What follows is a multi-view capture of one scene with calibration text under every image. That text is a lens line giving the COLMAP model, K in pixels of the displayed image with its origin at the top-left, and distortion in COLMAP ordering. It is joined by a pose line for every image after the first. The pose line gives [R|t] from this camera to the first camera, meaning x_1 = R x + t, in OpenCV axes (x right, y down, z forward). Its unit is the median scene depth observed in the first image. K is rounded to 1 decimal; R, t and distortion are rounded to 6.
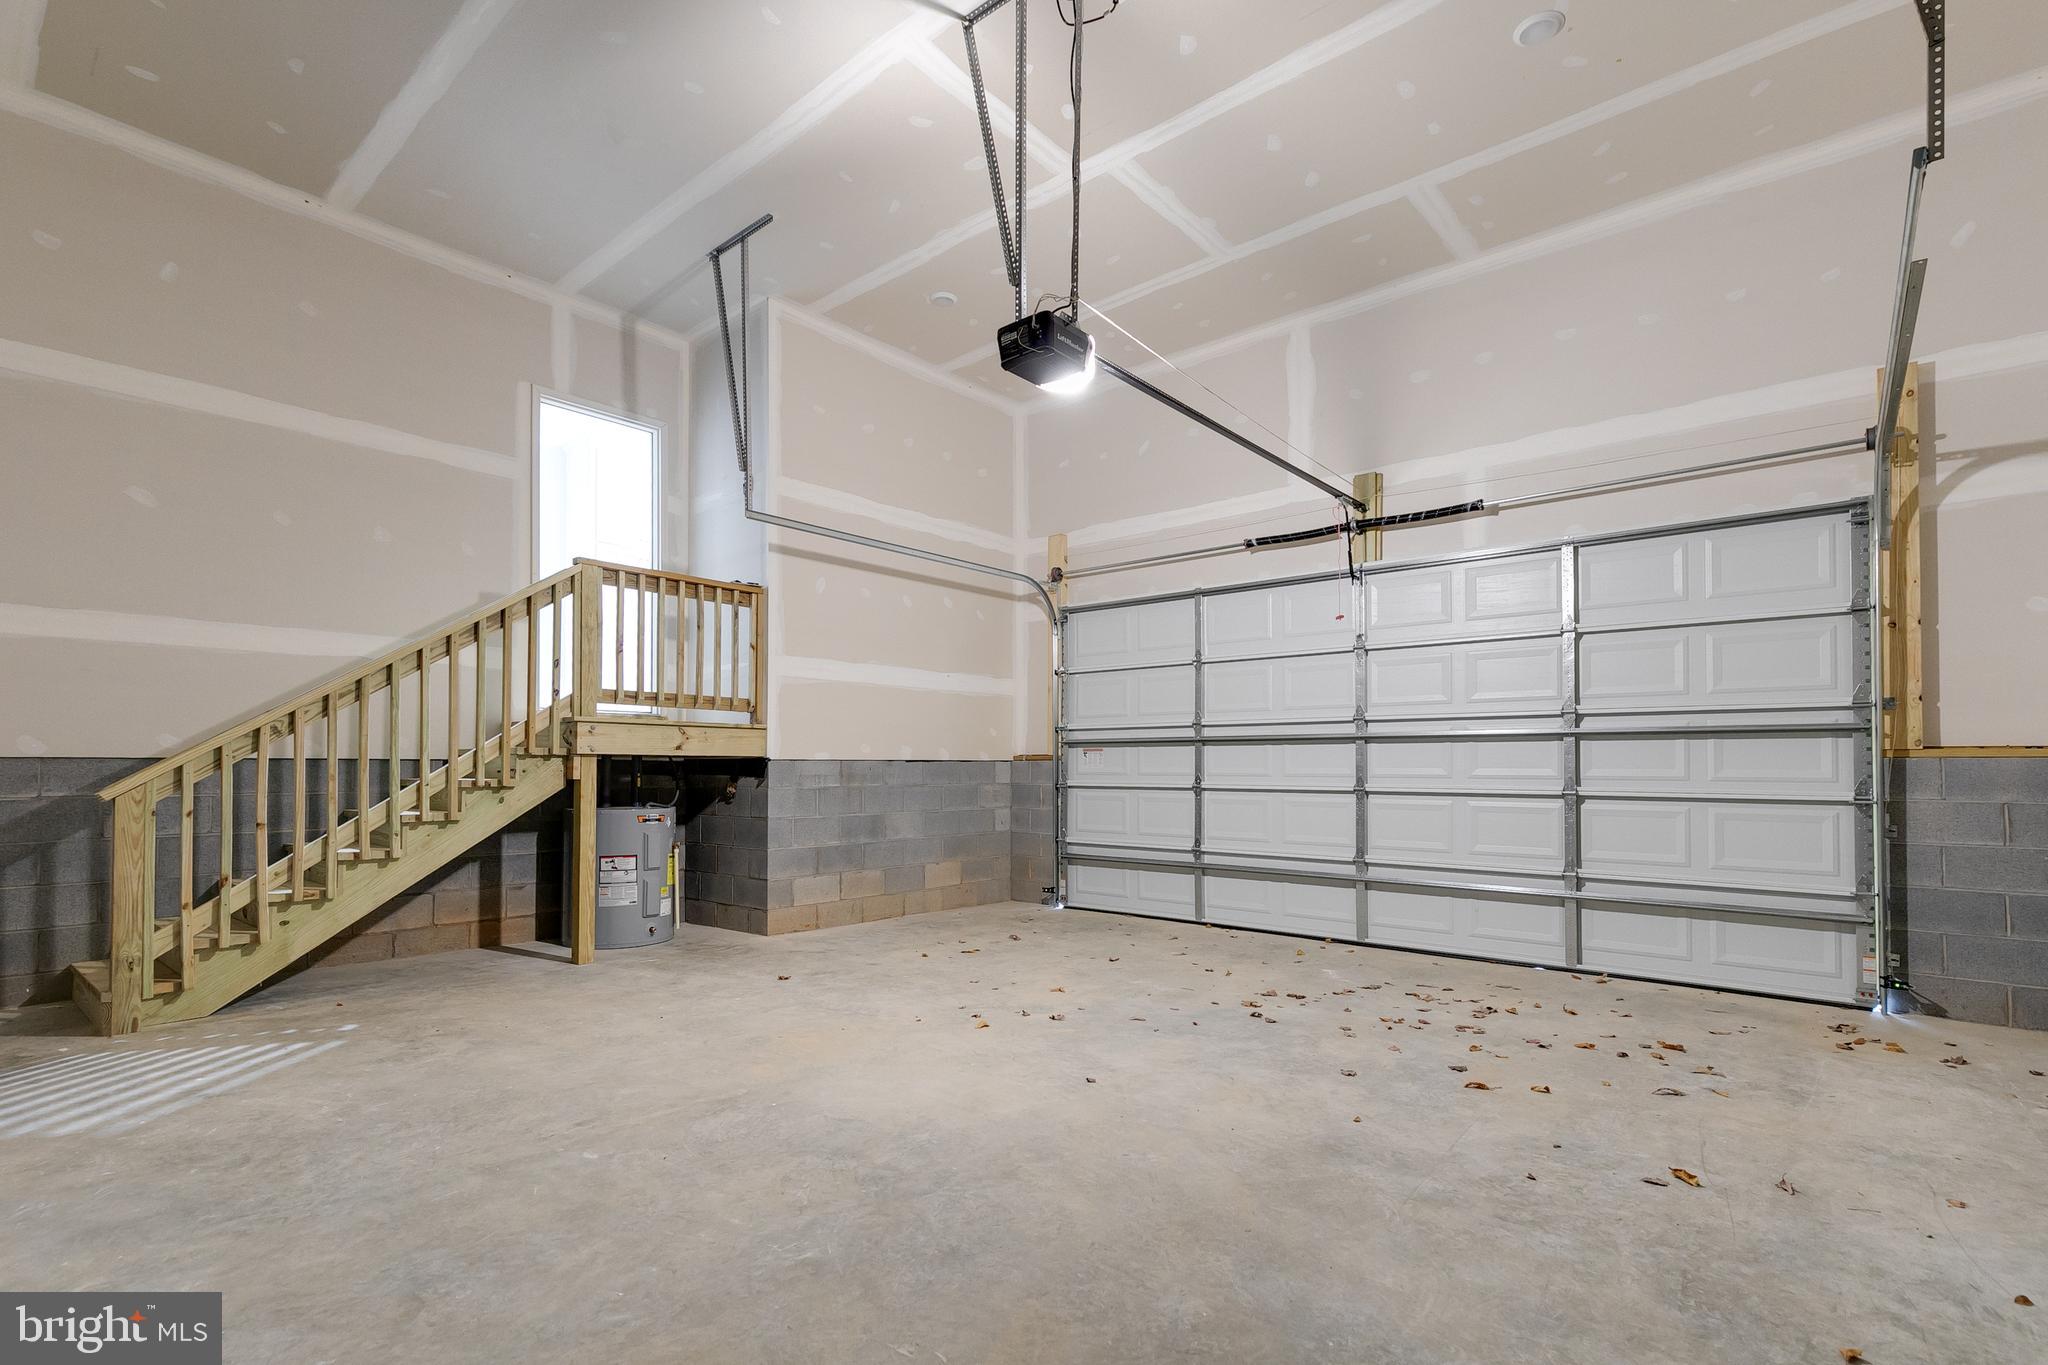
lens RADIAL K [[937.6, 0, 1035.8], [0, 937.6, 749.3], [0, 0, 1]] dist [0.004499, -0.000090]
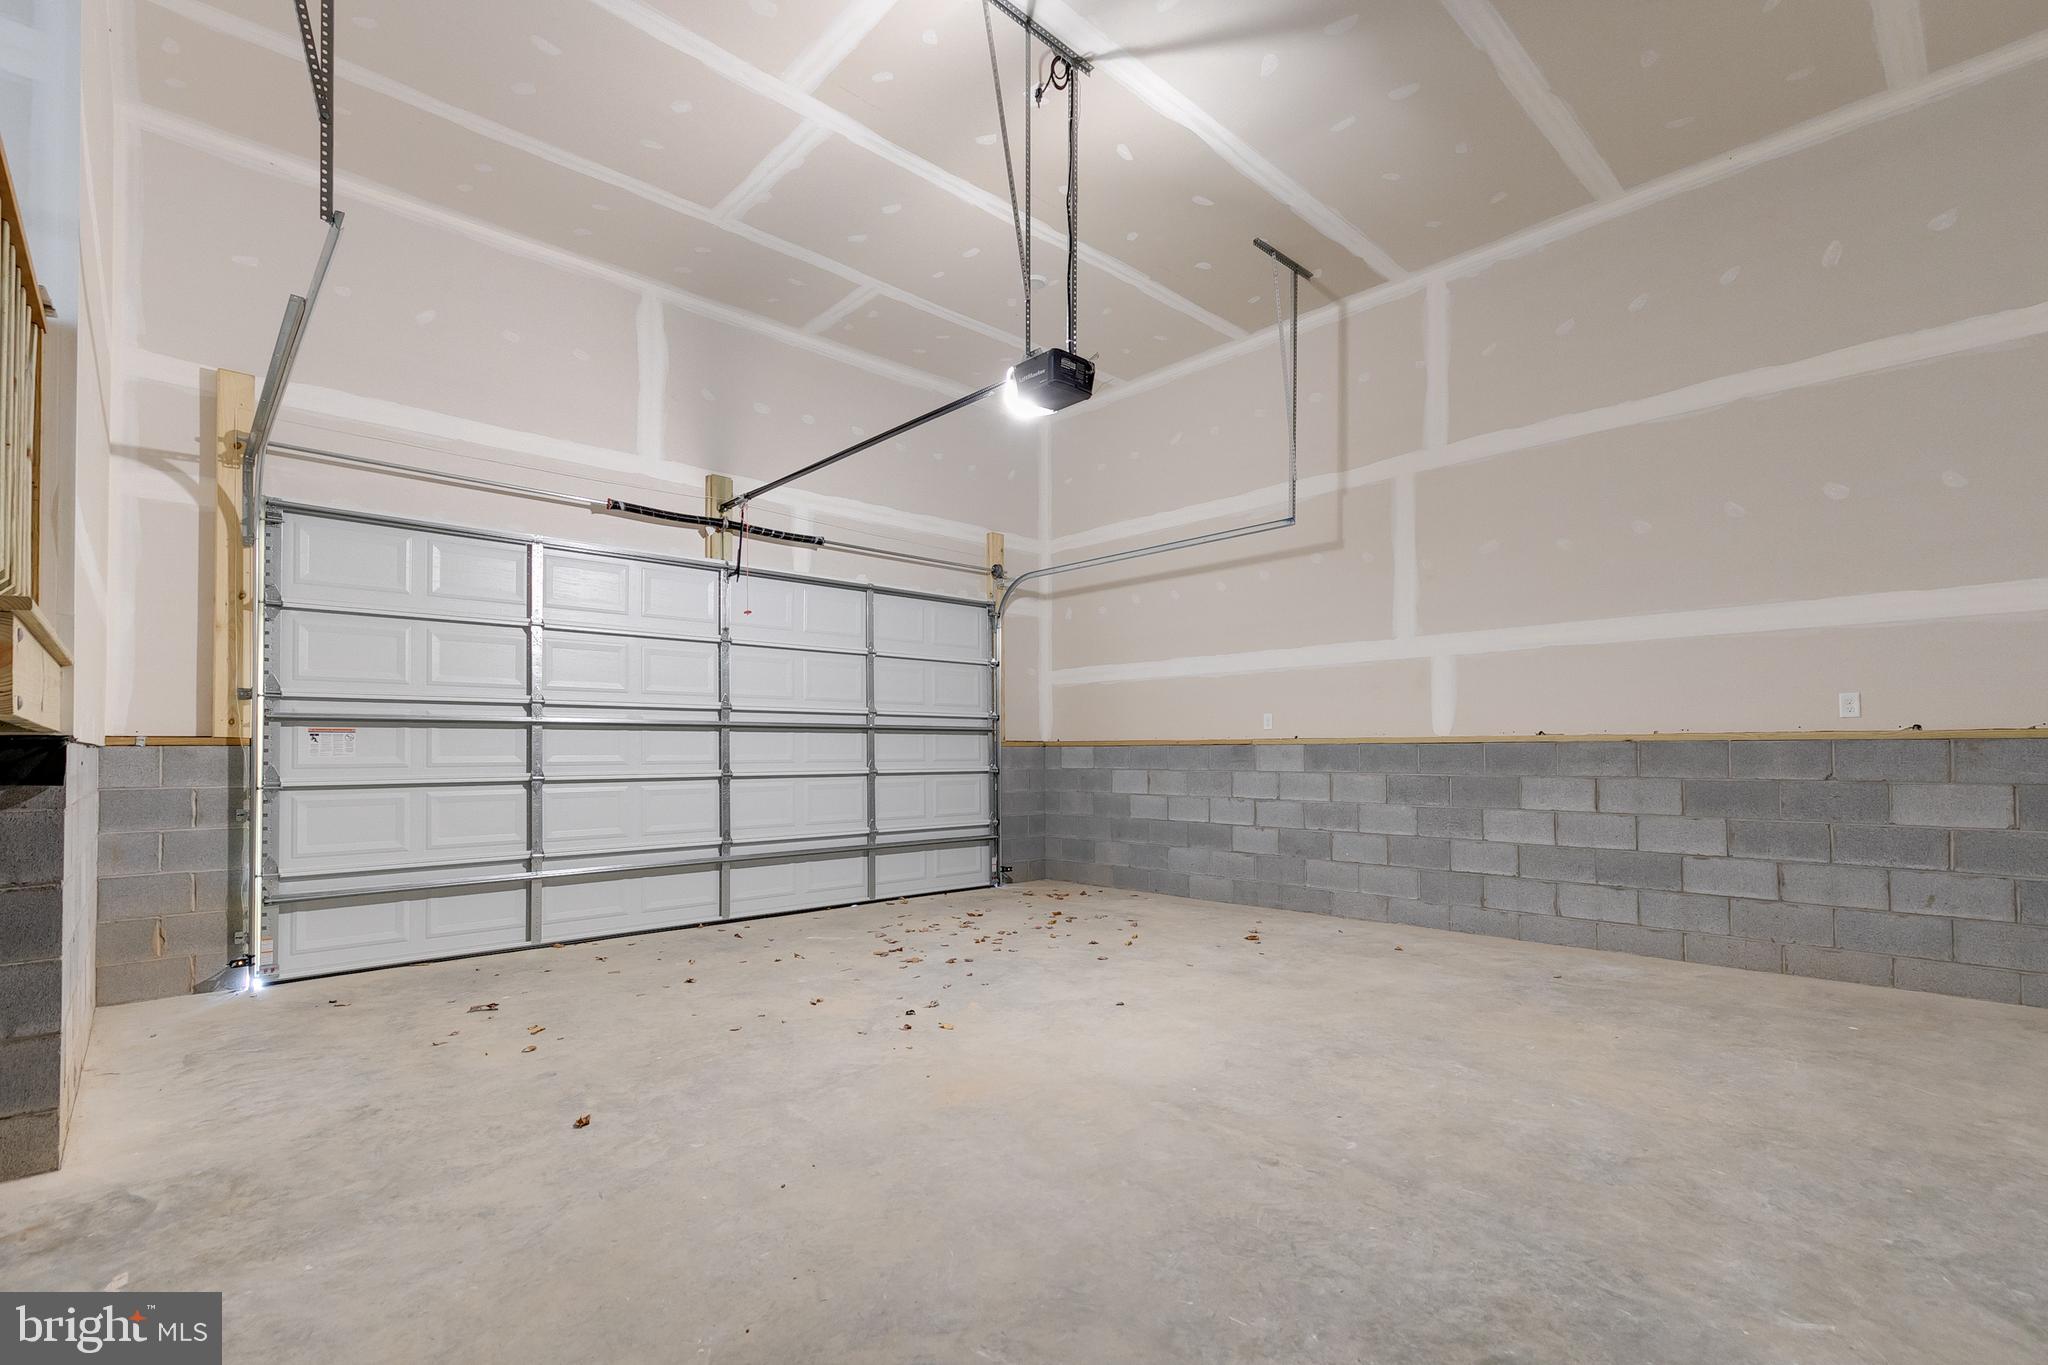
lens RADIAL K [[940.5, 0, 1021.7], [0, 940.5, 731.7], [0, 0, 1]] dist [0.004895, -0.000095]
pose [[0.123797, 0.018658, 0.992132, -0.796429], [-0.012901, 0.999769, -0.017192, 0.009570], [-0.992224, -0.010671, 0.124009, 0.646676]]
